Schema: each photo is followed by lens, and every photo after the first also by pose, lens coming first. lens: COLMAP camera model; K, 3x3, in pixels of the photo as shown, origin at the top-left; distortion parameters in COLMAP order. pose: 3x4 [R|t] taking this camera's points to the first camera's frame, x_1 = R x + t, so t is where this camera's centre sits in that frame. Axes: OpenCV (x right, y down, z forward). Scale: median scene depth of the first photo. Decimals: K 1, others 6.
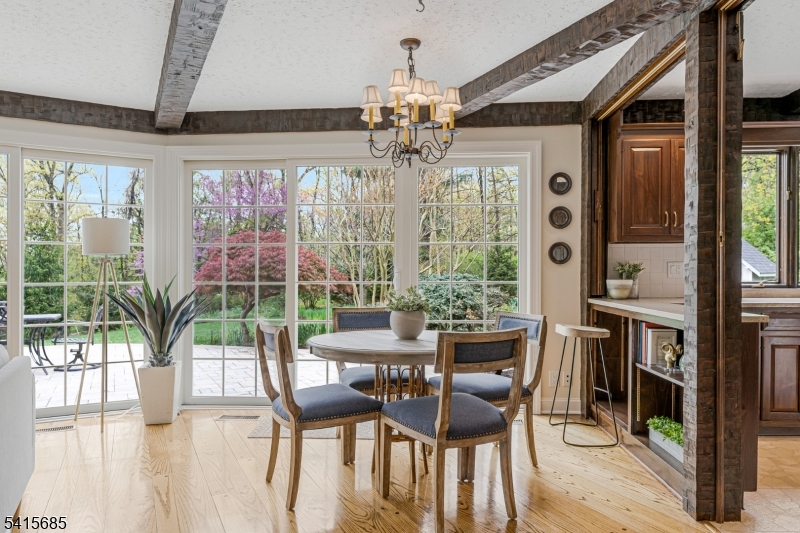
lens RADIAL K [[529.0, 0, 406.0], [0, 529.0, 273.3], [0, 0, 1]] dist [-0.000701, 0.000863]
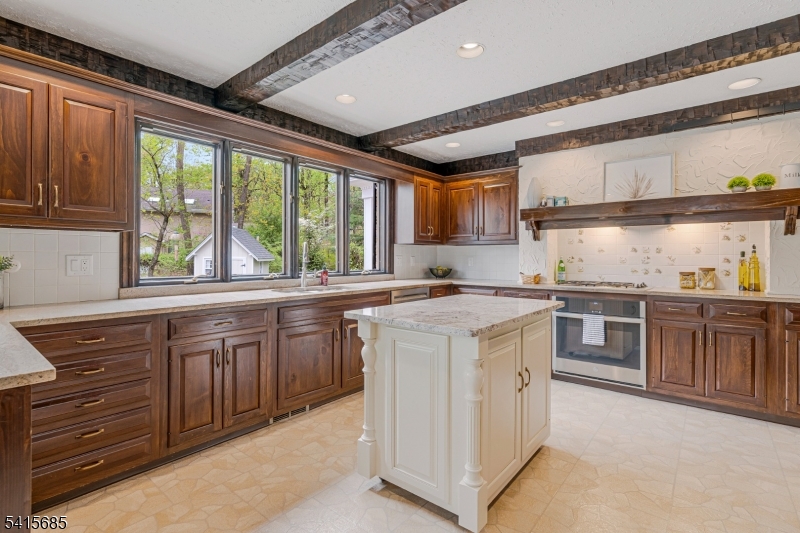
lens RADIAL K [[379.7, 0, 401.3], [0, 379.7, 253.6], [0, 0, 1]] dist [0.000279, 0.000049]
pose [[0.602682, 0.009394, 0.797926, 0.351606], [-0.001935, 0.999945, -0.010310, -0.019177], [-0.797979, 0.004670, 0.602667, 0.294246]]
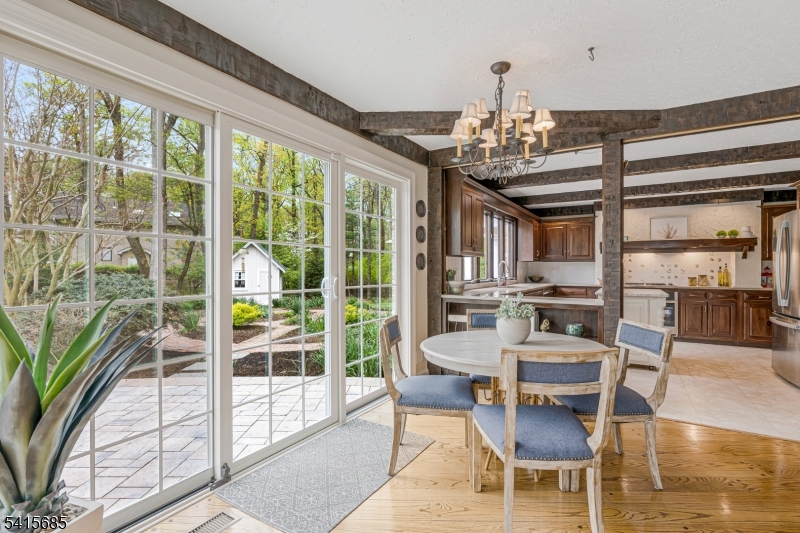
lens RADIAL K [[371.2, 0, 400.0], [0, 371.2, 266.5], [0, 0, 1]] dist [-0.001963, -0.000026]
pose [[0.486342, 0.009145, 0.873721, -0.557818], [-0.001966, 0.999954, -0.009372, -0.016599], [-0.873767, 0.002840, 0.486337, 0.607825]]
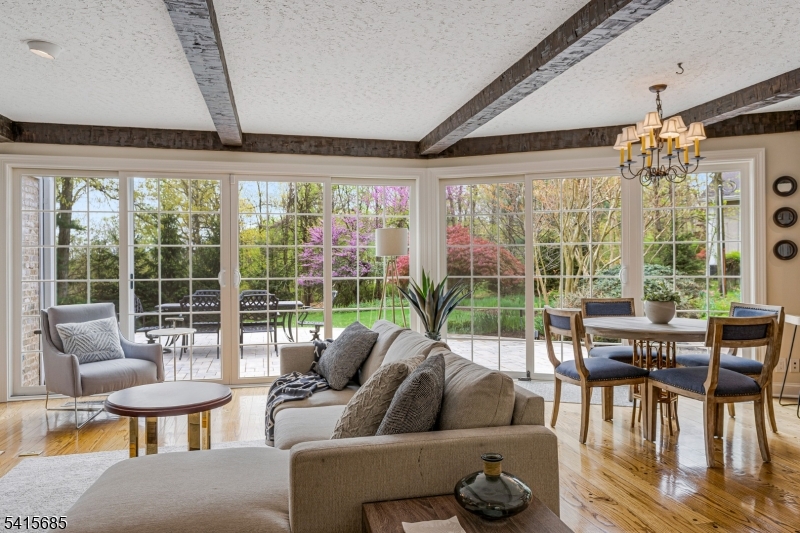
lens RADIAL K [[565.7, 0, 405.7], [0, 565.7, 258.4], [0, 0, 1]] dist [0.001664, 0.002127]
pose [[0.967816, -0.008095, -0.251530, -0.176196], [0.007019, 0.999962, -0.005175, -0.020669], [0.251562, 0.003243, 0.967836, -0.333382]]
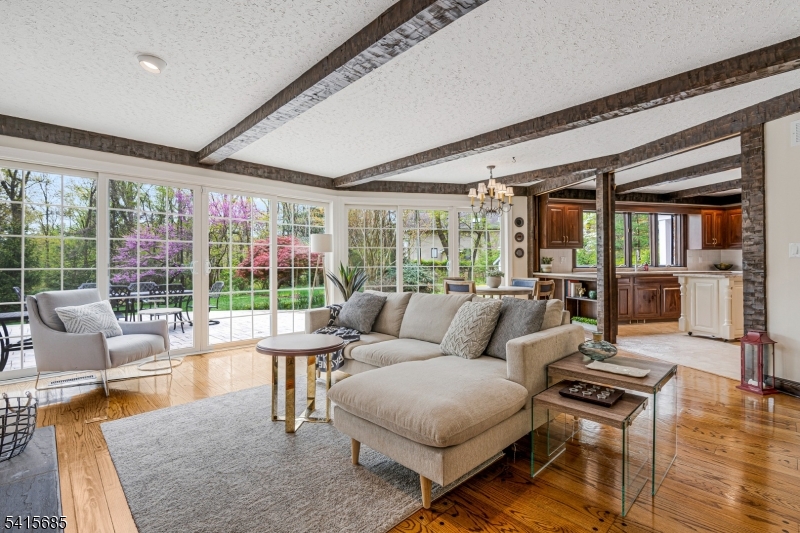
lens RADIAL K [[371.5, 0, 405.6], [0, 371.5, 259.6], [0, 0, 1]] dist [-0.002466, -0.000143]
pose [[0.958985, 0.000130, 0.283455, -0.638419], [0.003299, 0.999927, -0.011619, 0.007971], [-0.283436, 0.012078, 0.958915, -0.391166]]
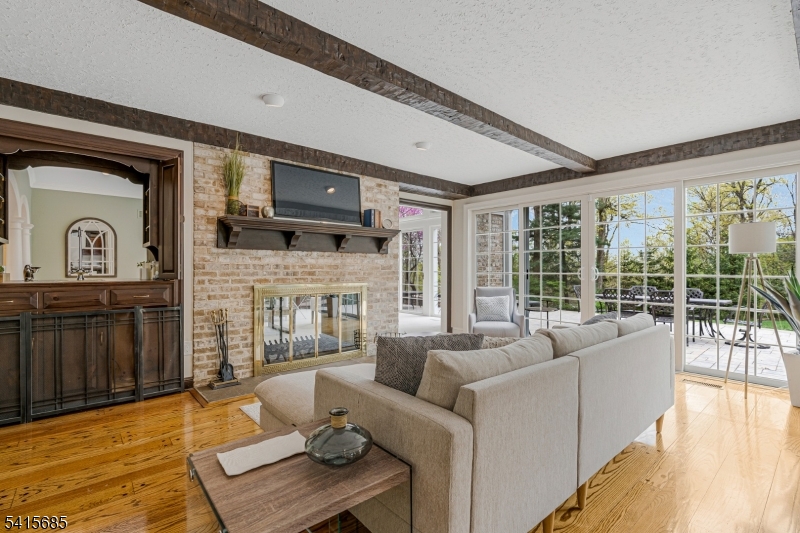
lens RADIAL K [[371.2, 0, 400.0], [0, 371.2, 266.5], [0, 0, 1]] dist [-0.001963, -0.000026]
pose [[0.226208, -0.005335, -0.974064, 0.071916], [-0.000056, 0.999985, -0.005490, 0.000305], [0.974079, 0.001296, 0.226205, 0.026847]]
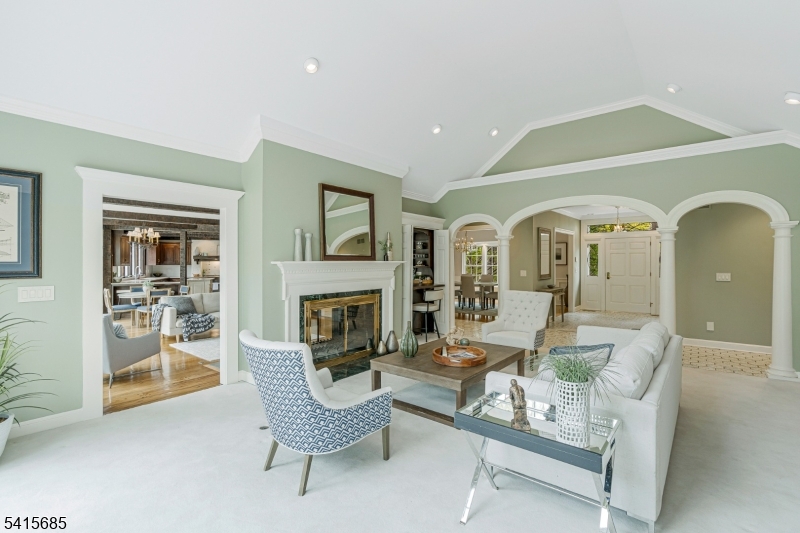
lens RADIAL K [[371.2, 0, 400.0], [0, 371.2, 266.5], [0, 0, 1]] dist [-0.001963, -0.000026]
pose [[-0.403123, -0.007070, 0.915118, -2.461581], [-0.001329, 0.999974, 0.007140, -0.072187], [-0.915145, 0.001662, -0.403122, 0.279437]]
